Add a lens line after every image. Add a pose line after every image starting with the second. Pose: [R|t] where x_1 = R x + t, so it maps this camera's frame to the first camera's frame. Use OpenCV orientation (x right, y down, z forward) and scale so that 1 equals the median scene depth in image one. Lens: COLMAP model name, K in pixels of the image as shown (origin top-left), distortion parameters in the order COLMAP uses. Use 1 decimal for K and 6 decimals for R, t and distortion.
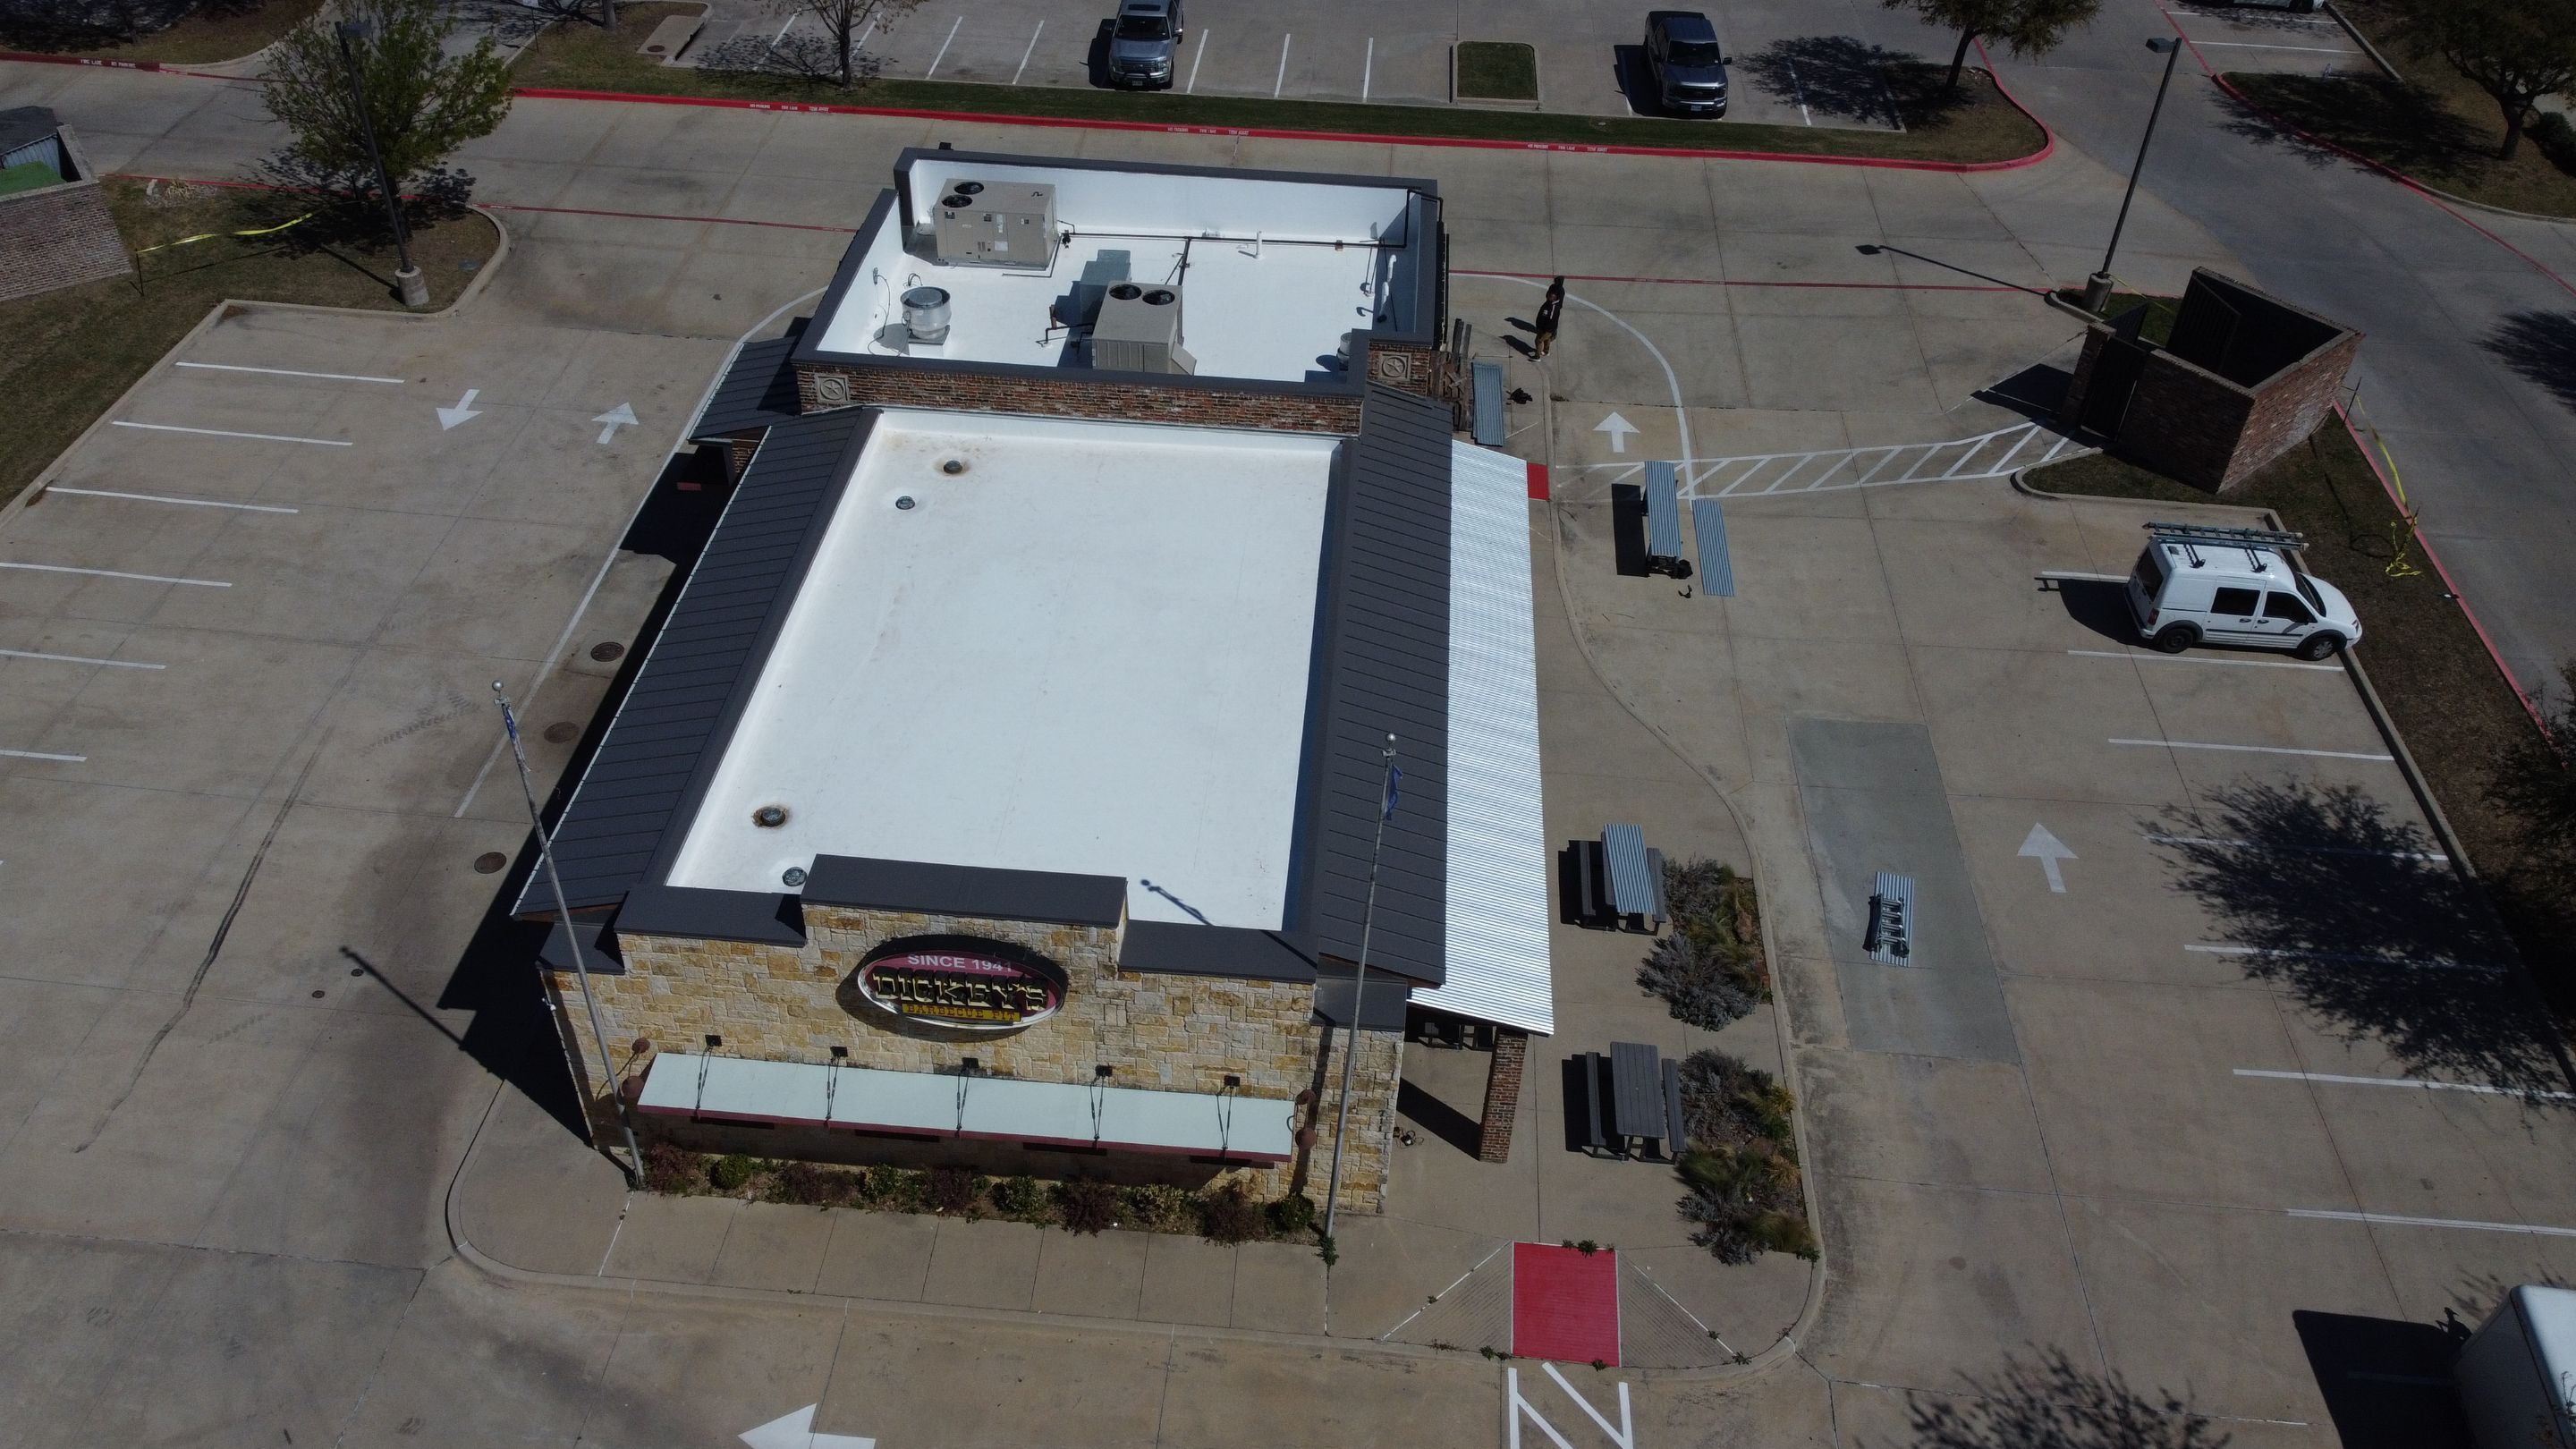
lens RADIAL K [[1950.7, 0, 1280.8], [0, 1950.7, 712.9], [0, 0, 1]] dist [0.006622, -0.009504]
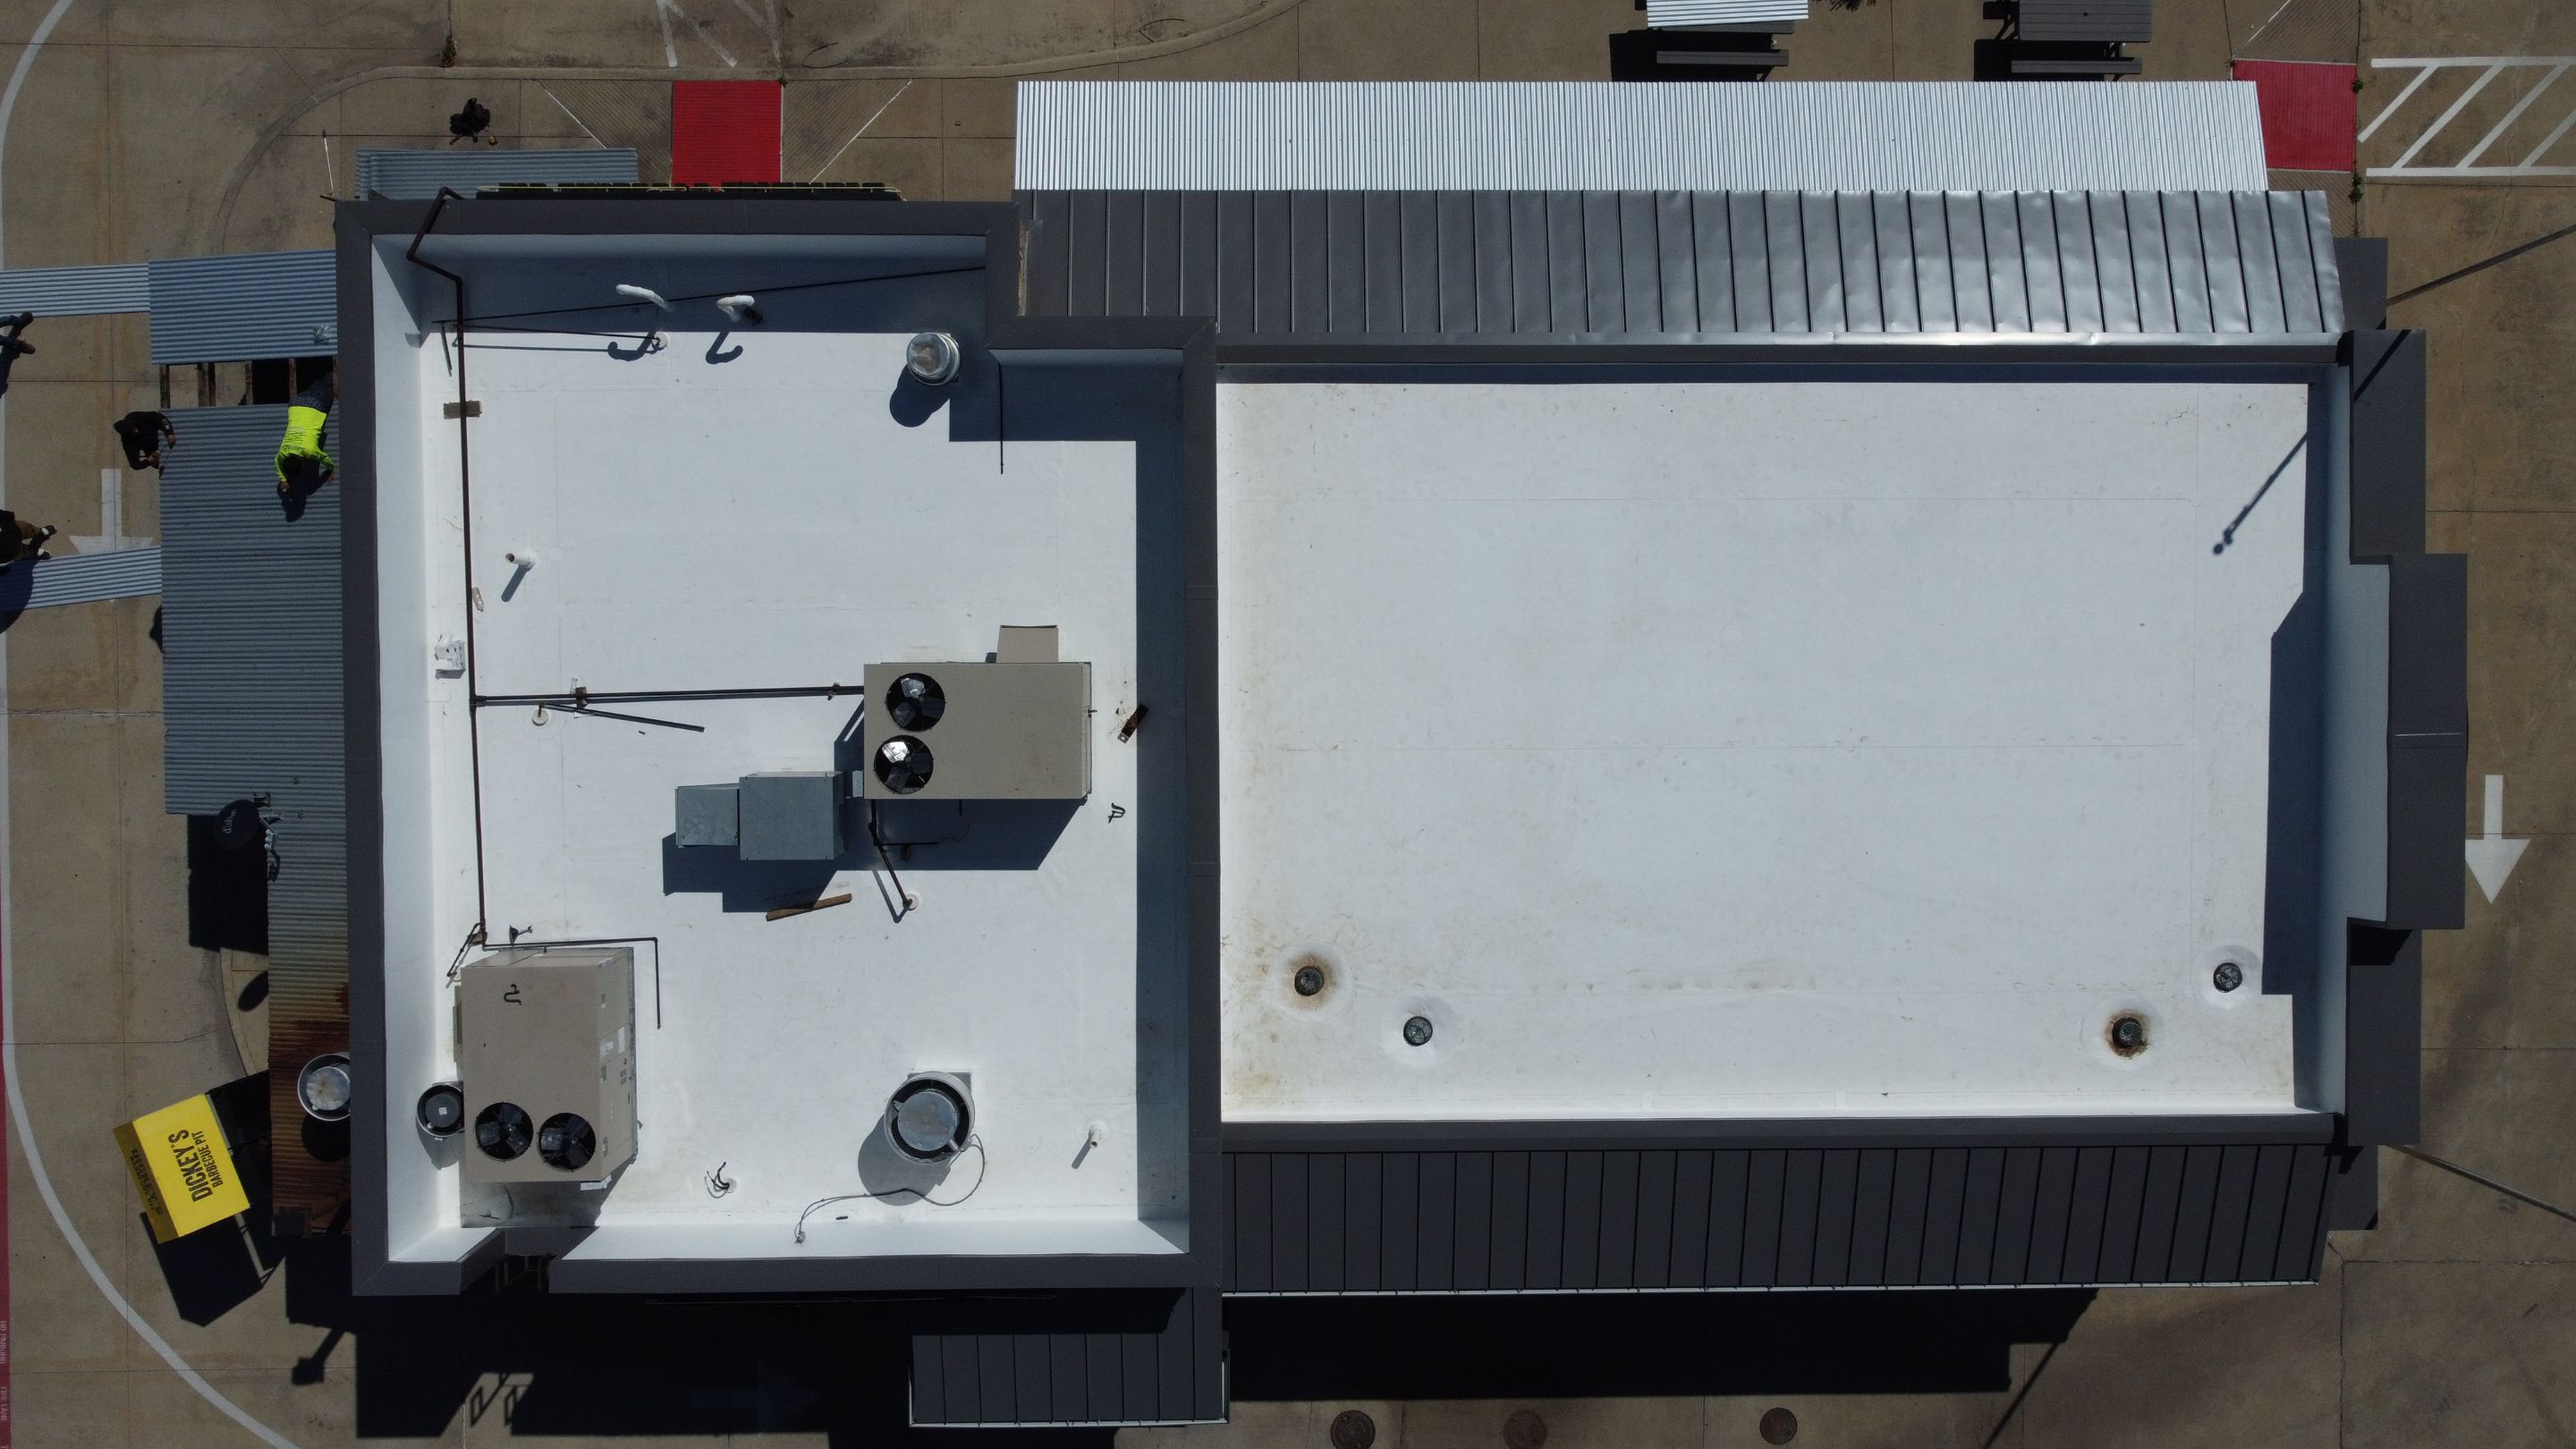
lens RADIAL K [[1950.7, 0, 1285.3], [0, 1950.7, 712.0], [0, 0, 1]] dist [0.006622, -0.009504]
pose [[-0.076927, -0.995464, -0.055975, -0.041492], [0.615172, -0.091570, 0.783057, -0.568449], [-0.784631, 0.025804, 0.619426, 0.561382]]
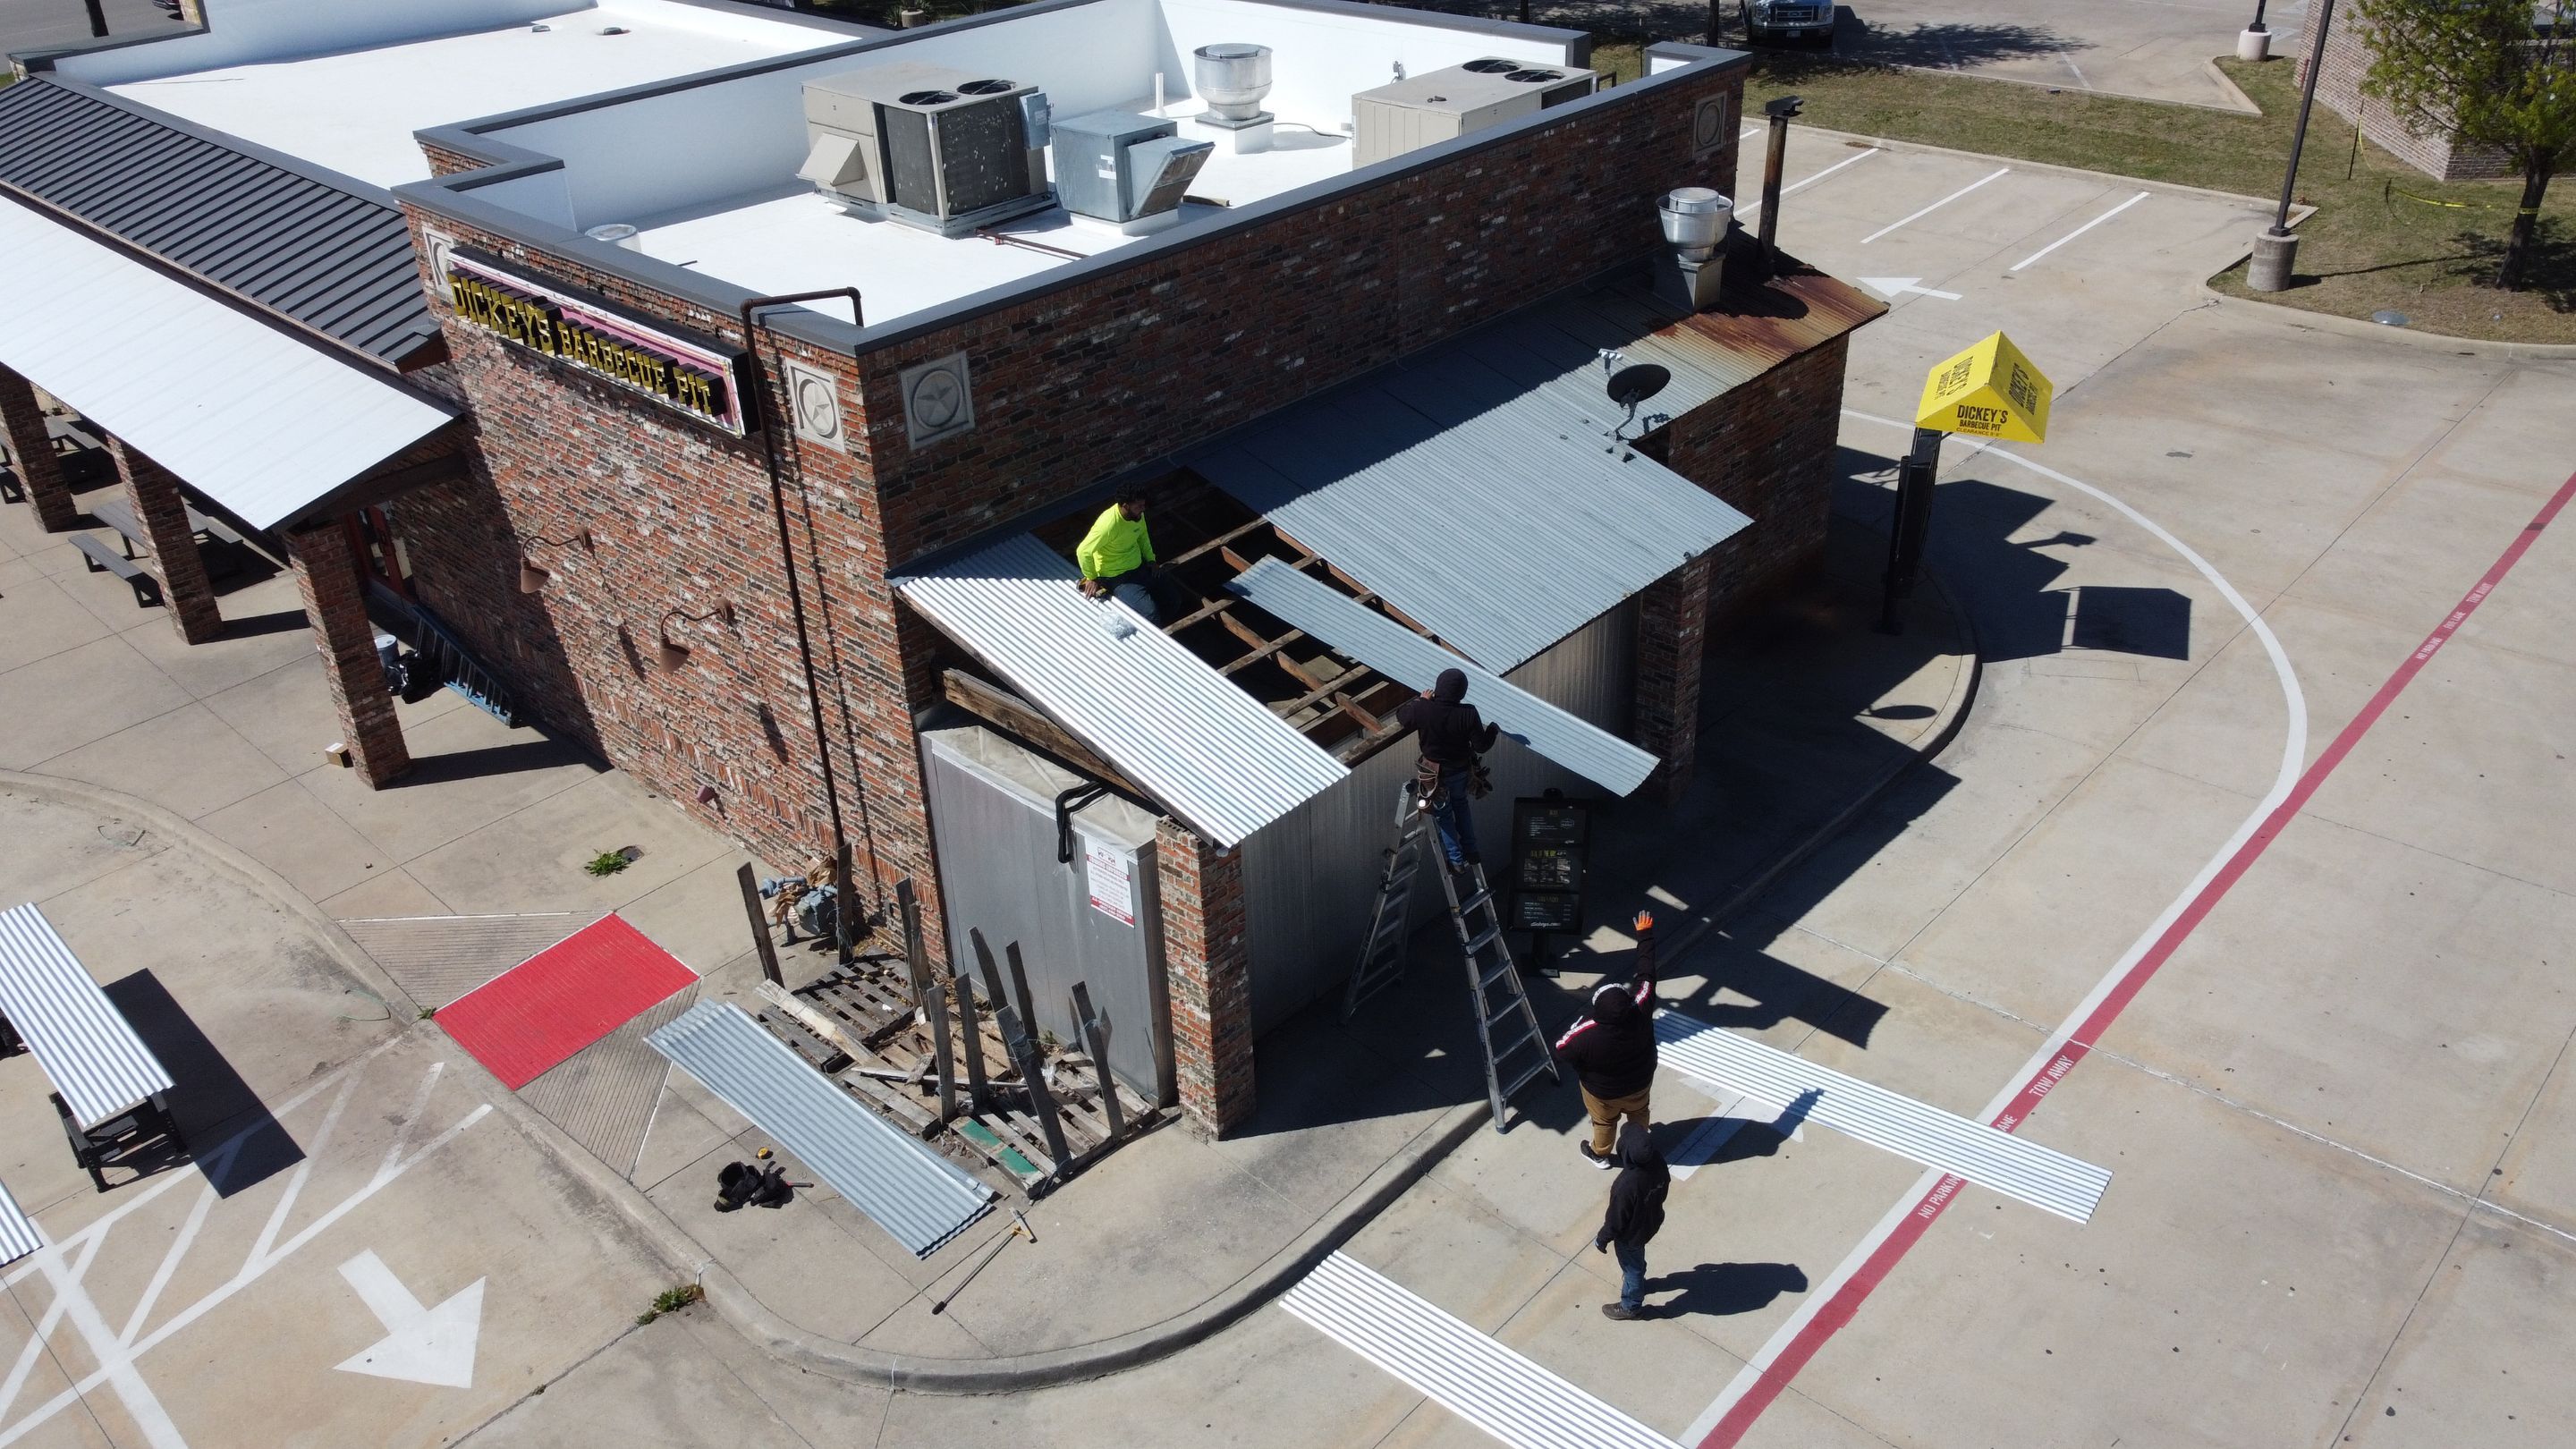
lens RADIAL K [[1950.7, 0, 1284.9], [0, 1950.7, 714.8], [0, 0, 1]] dist [0.006622, -0.009504]
pose [[-0.631152, 0.379404, -0.676535, 0.300755], [-0.482588, 0.490765, 0.725437, -0.557319], [0.607253, 0.784349, -0.126651, 1.234552]]
